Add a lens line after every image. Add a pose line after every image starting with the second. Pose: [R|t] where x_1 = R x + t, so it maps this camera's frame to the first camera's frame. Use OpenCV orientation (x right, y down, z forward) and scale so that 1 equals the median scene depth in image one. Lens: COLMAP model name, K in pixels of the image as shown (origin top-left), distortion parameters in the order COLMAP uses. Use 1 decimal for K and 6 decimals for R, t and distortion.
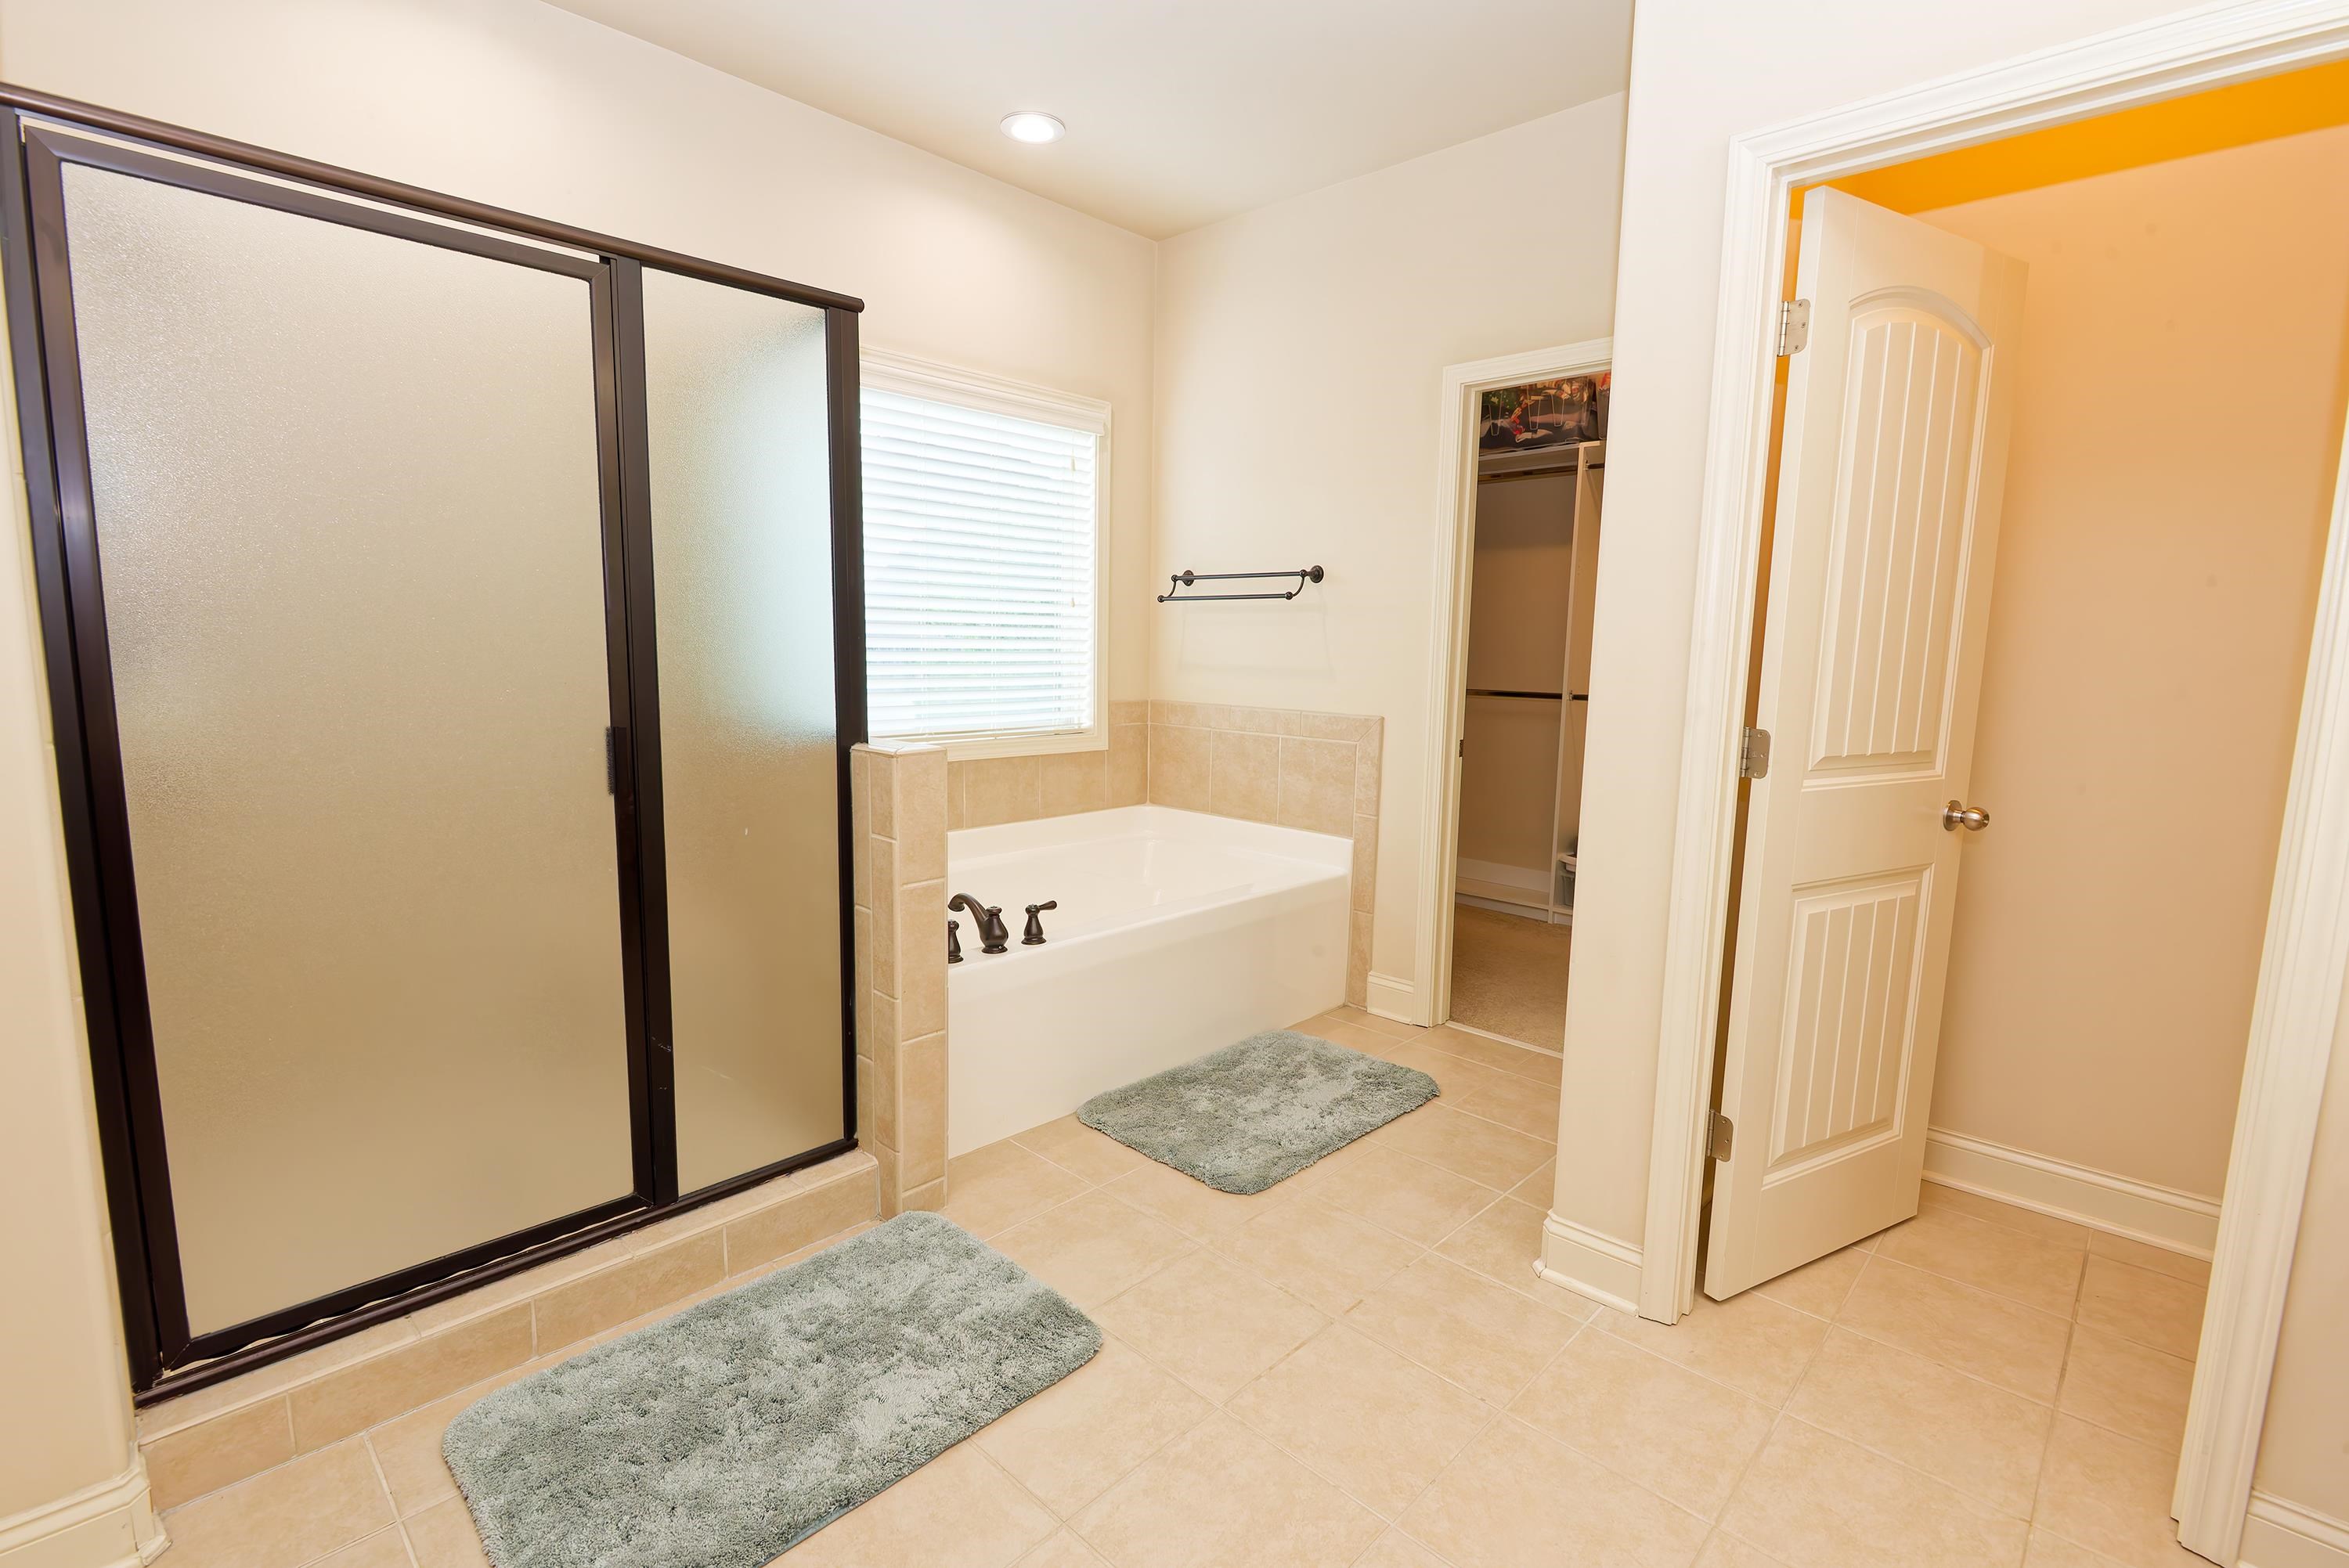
lens RADIAL K [[1067.9, 0, 1171.6], [0, 1067.9, 778.4], [0, 0, 1]] dist [-0.000038, -0.005958]
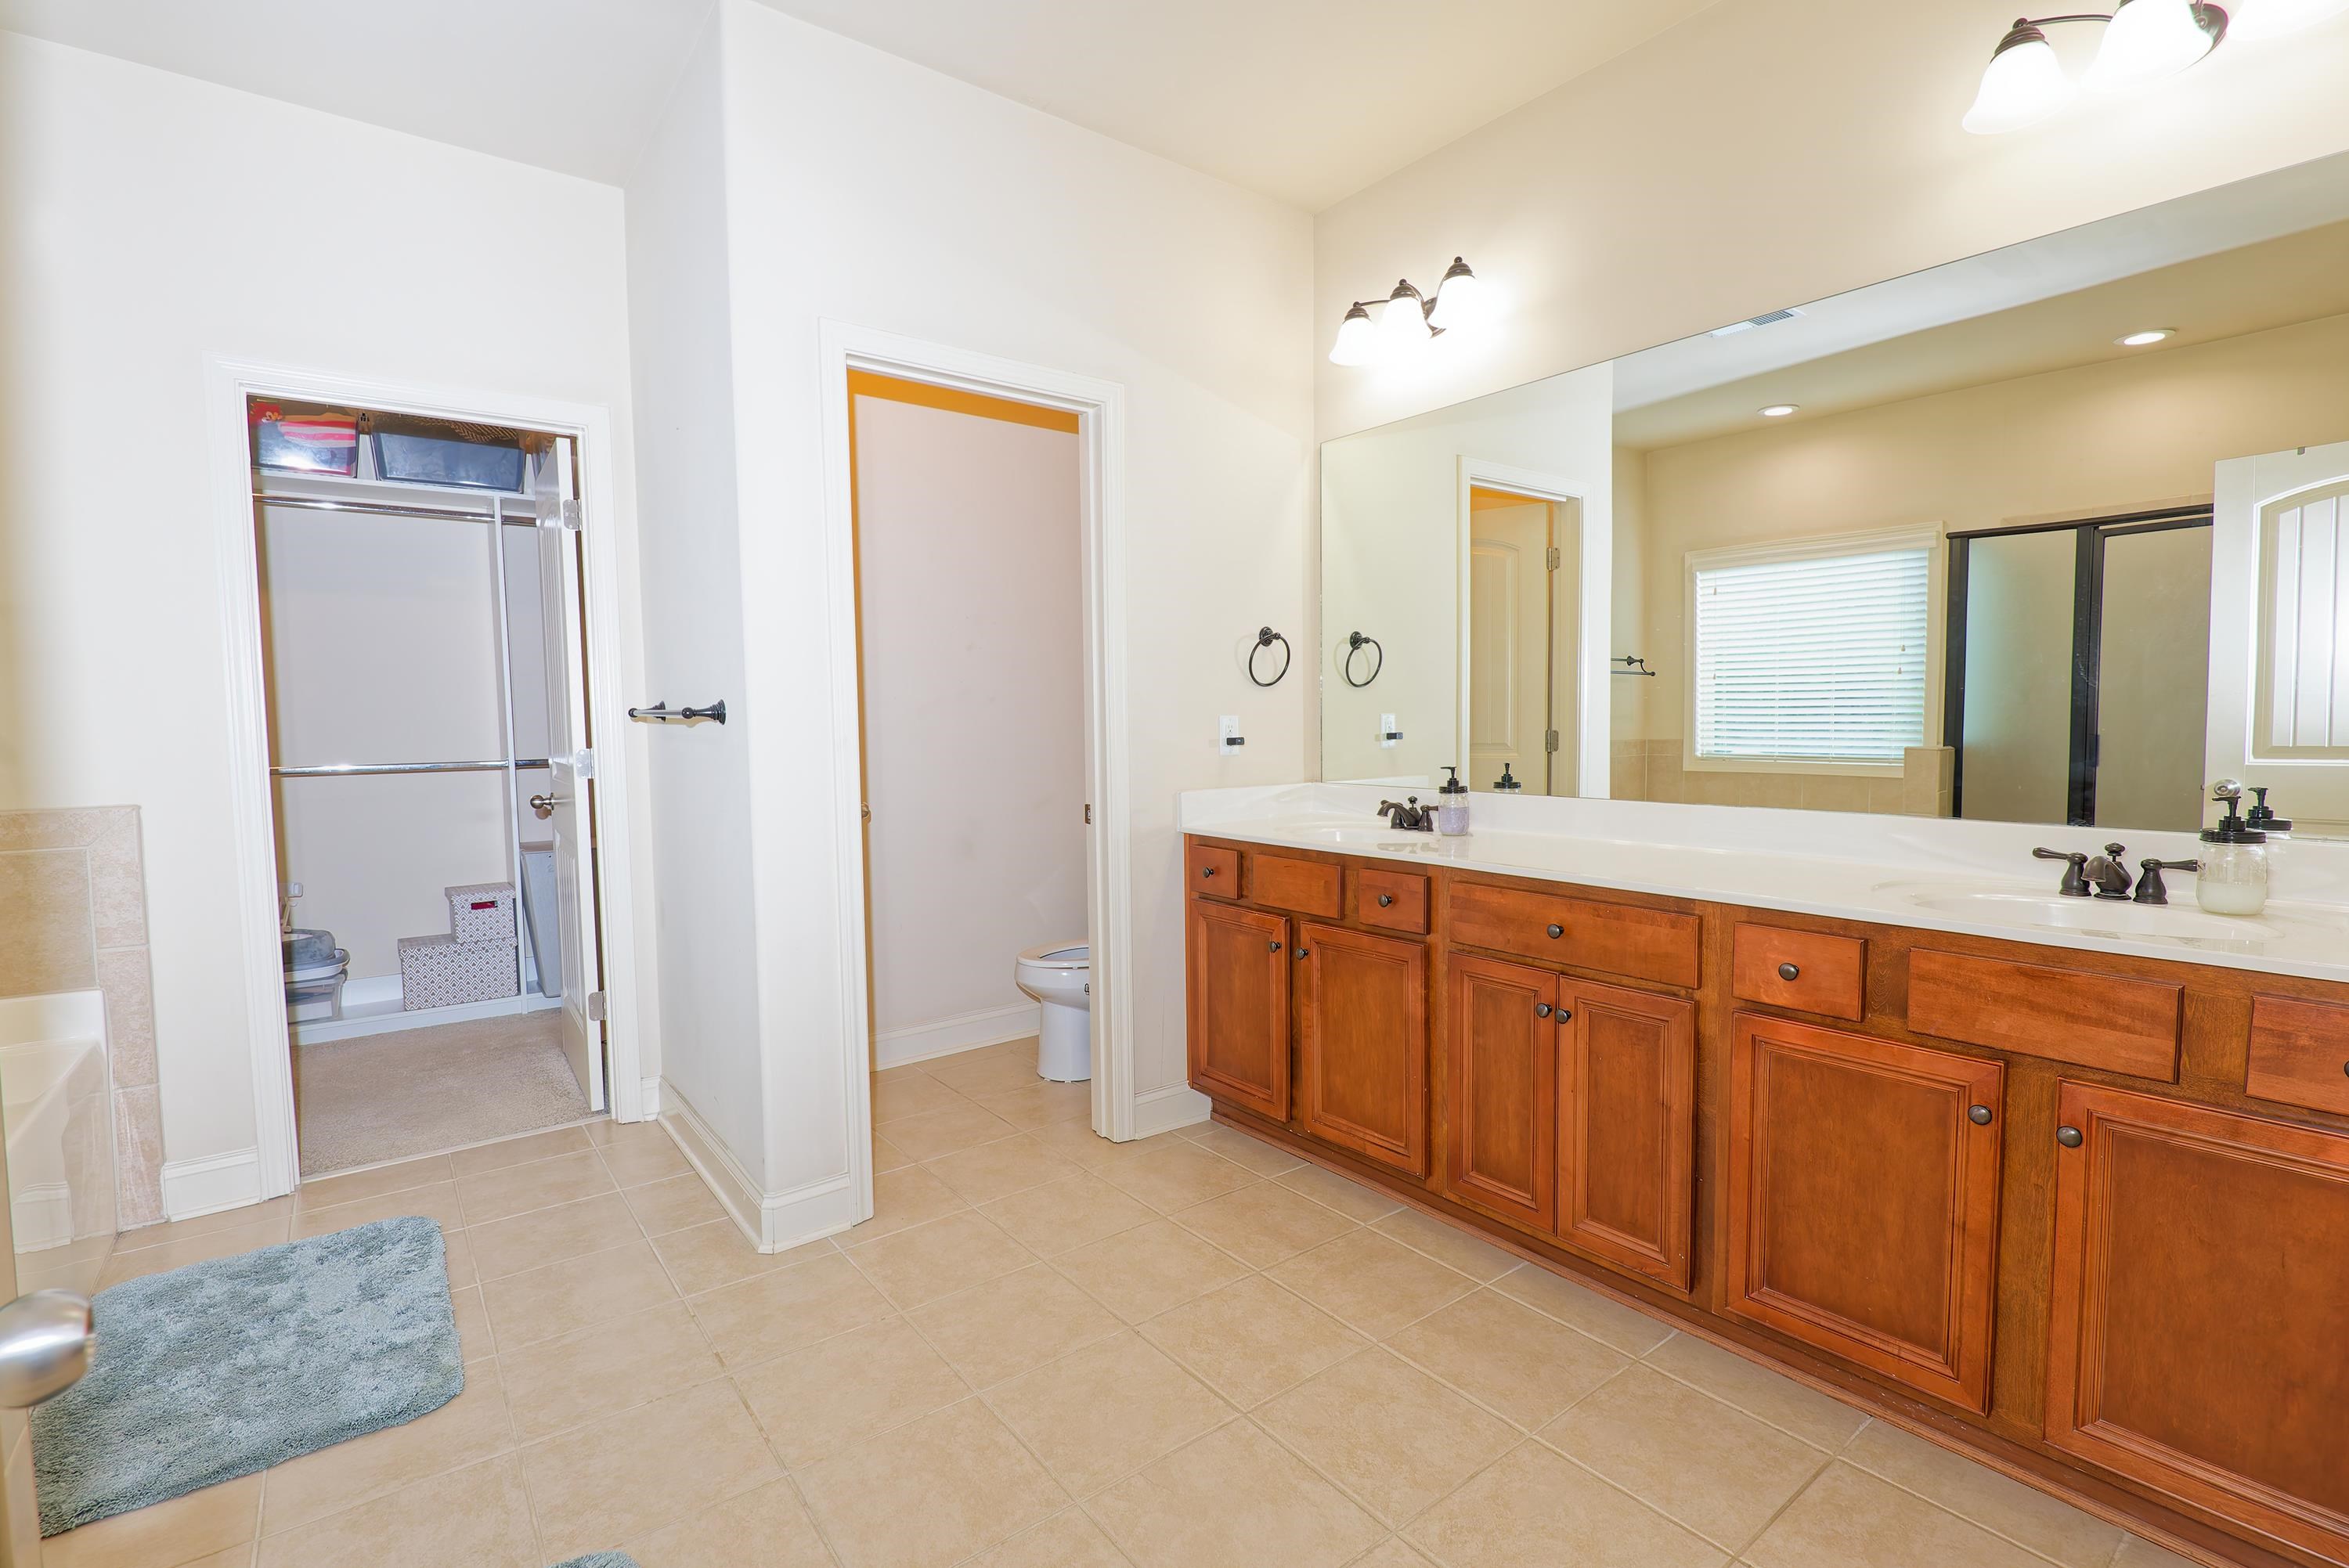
lens RADIAL K [[1067.9, 0, 1176.0], [0, 1067.9, 779.1], [0, 0, 1]] dist [-0.000038, -0.005958]
pose [[0.159045, -0.084209, 0.983674, -0.481899], [0.144536, 0.987607, 0.061176, -0.021172], [-0.976634, 0.132446, 0.169245, 0.253748]]
